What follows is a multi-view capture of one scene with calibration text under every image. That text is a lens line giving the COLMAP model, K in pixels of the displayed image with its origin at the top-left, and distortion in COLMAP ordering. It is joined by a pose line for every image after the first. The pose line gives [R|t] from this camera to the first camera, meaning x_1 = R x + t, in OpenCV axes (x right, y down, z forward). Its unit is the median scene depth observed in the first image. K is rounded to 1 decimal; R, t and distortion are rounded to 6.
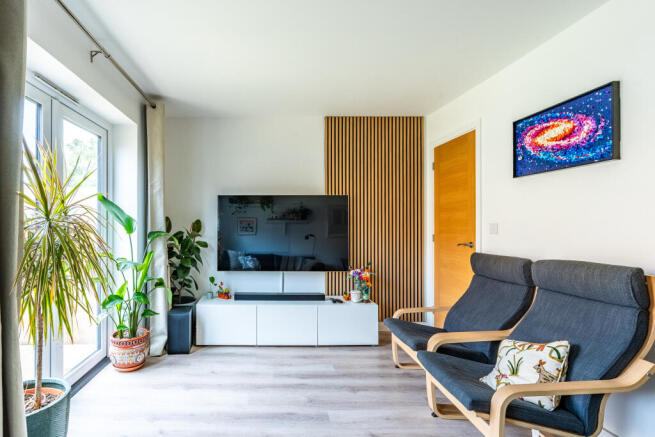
lens RADIAL K [[318.9, 0, 266.8], [0, 318.9, 226.0], [0, 0, 1]] dist [-0.029757, 0.000368]
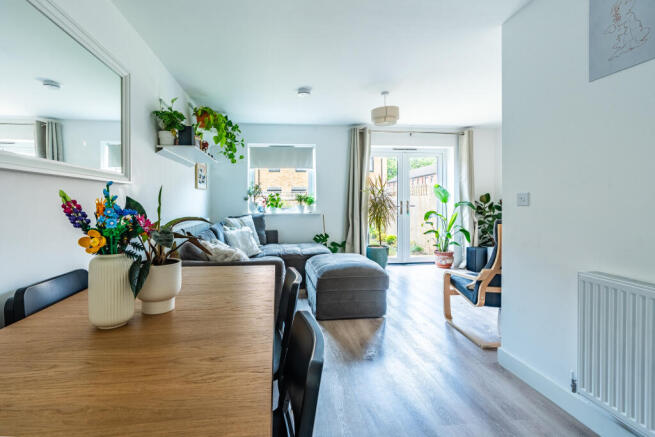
lens RADIAL K [[298.6, 0, 305.5], [0, 298.6, 206.5], [0, 0, 1]] dist [-0.016280, 0.003755]
pose [[0.136220, 0.005839, -0.990661, 1.161076], [0.001940, 0.999979, 0.006161, 0.030224], [0.990677, -0.002761, 0.136206, -0.135466]]
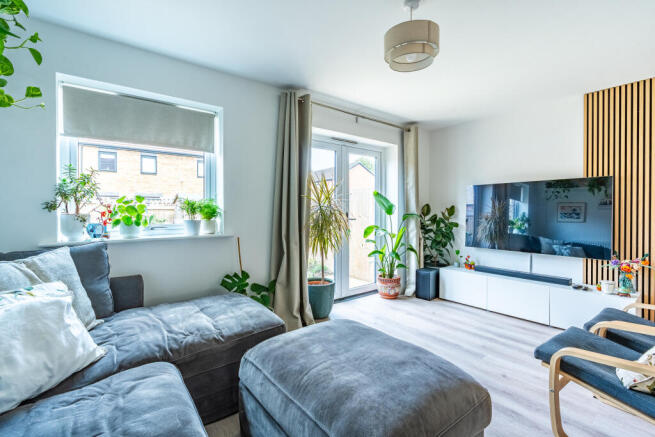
lens RADIAL K [[298.6, 0, 332.8], [0, 298.6, 214.3], [0, 0, 1]] dist [-0.016280, 0.003755]
pose [[0.632992, 0.006962, -0.774127, 0.478993], [-0.003477, 0.999975, 0.006150, 0.011047], [0.774151, -0.001201, 0.633000, -0.162542]]
